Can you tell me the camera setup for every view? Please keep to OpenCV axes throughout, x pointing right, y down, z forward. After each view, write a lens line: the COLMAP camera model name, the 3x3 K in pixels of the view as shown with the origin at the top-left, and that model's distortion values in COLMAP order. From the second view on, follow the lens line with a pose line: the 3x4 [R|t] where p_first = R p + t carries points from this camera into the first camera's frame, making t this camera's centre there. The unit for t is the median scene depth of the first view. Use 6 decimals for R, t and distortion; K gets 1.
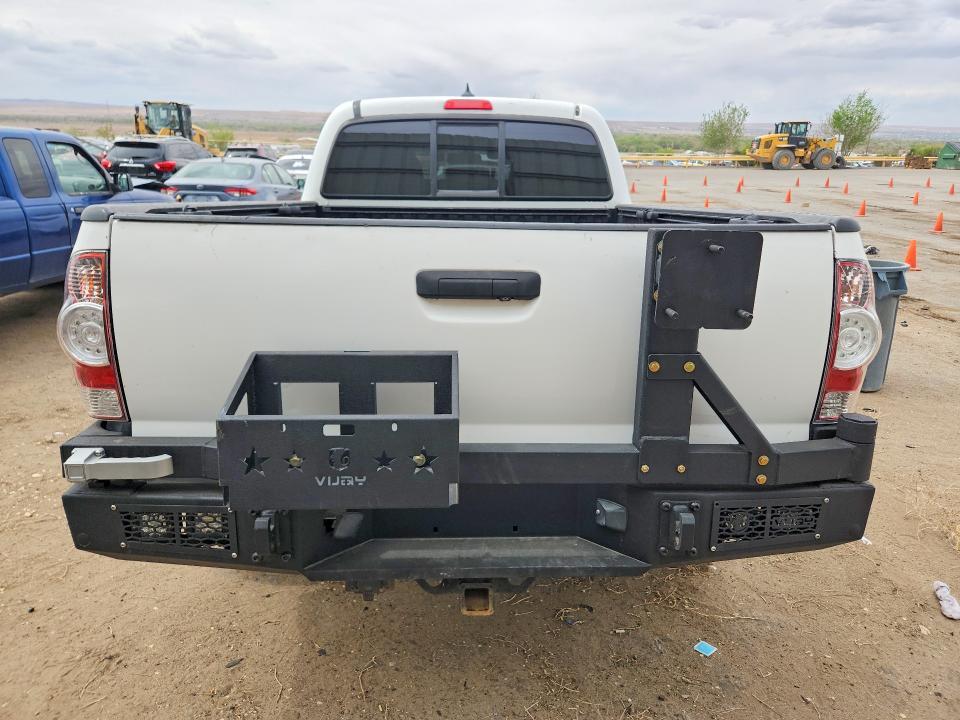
lens RADIAL K [[660.1, 0, 480.4], [0, 660.1, 366.3], [0, 0, 1]] dist [0.020682, -0.011092]
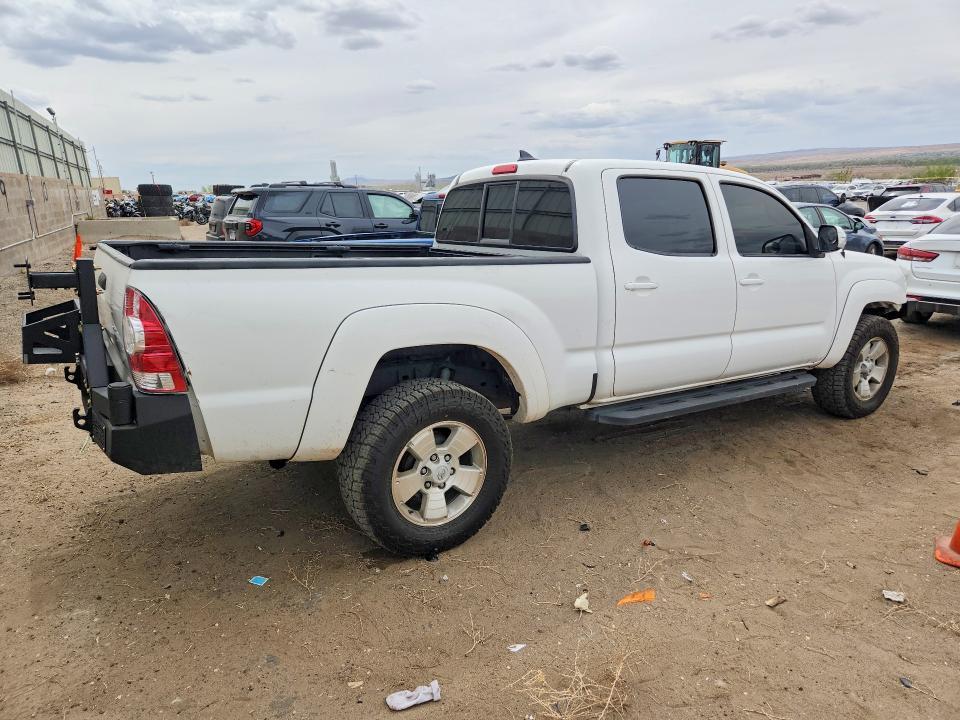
lens RADIAL K [[660.1, 0, 478.5], [0, 660.1, 361.1], [0, 0, 1]] dist [0.020682, -0.011092]
pose [[0.514800, 0.176363, -0.838974, 1.007584], [-0.229926, 0.971163, 0.063066, -0.119052], [0.825902, 0.160435, 0.540505, 0.358939]]
